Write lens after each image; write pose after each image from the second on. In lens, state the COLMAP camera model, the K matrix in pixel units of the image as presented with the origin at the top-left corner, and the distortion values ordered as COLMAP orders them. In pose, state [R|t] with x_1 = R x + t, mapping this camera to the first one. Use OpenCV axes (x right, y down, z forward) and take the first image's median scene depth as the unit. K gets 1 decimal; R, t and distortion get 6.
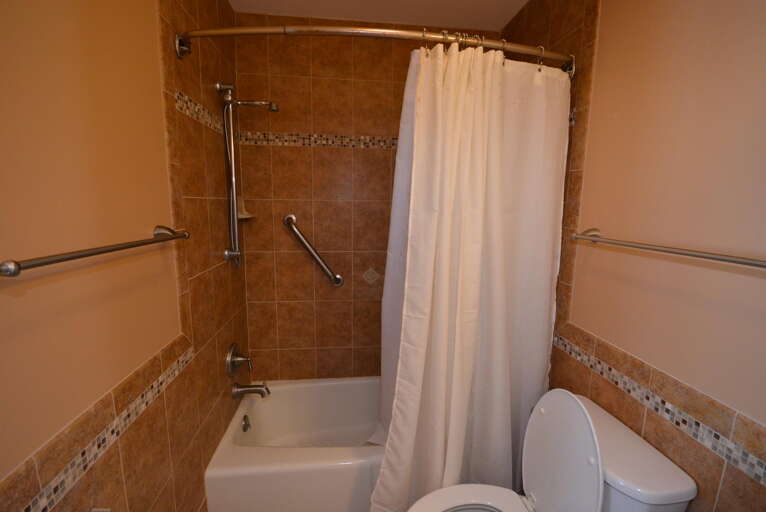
lens RADIAL K [[337.9, 0, 383.1], [0, 337.9, 253.4], [0, 0, 1]] dist [0.016913, -0.015273]
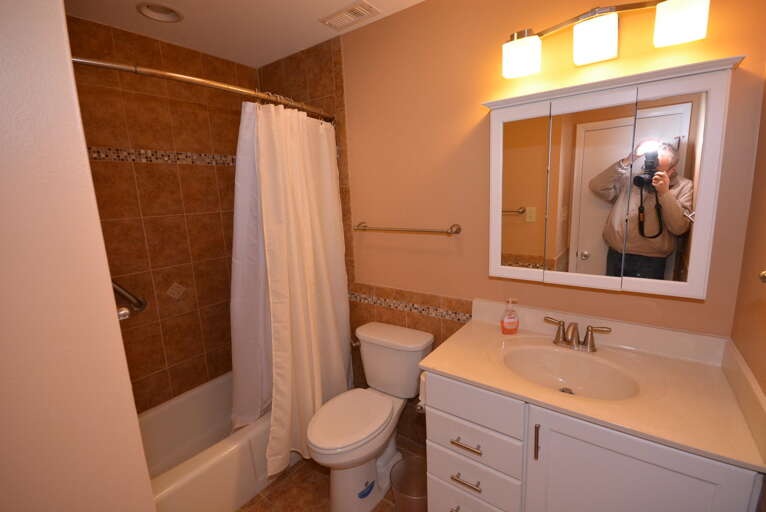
lens RADIAL K [[337.9, 0, 383.1], [0, 337.9, 253.4], [0, 0, 1]] dist [0.016913, -0.015273]
pose [[0.680302, -0.171924, 0.712483, -0.502714], [0.160294, 0.983466, 0.084260, -0.044621], [-0.715189, 0.056884, 0.696612, -0.214108]]
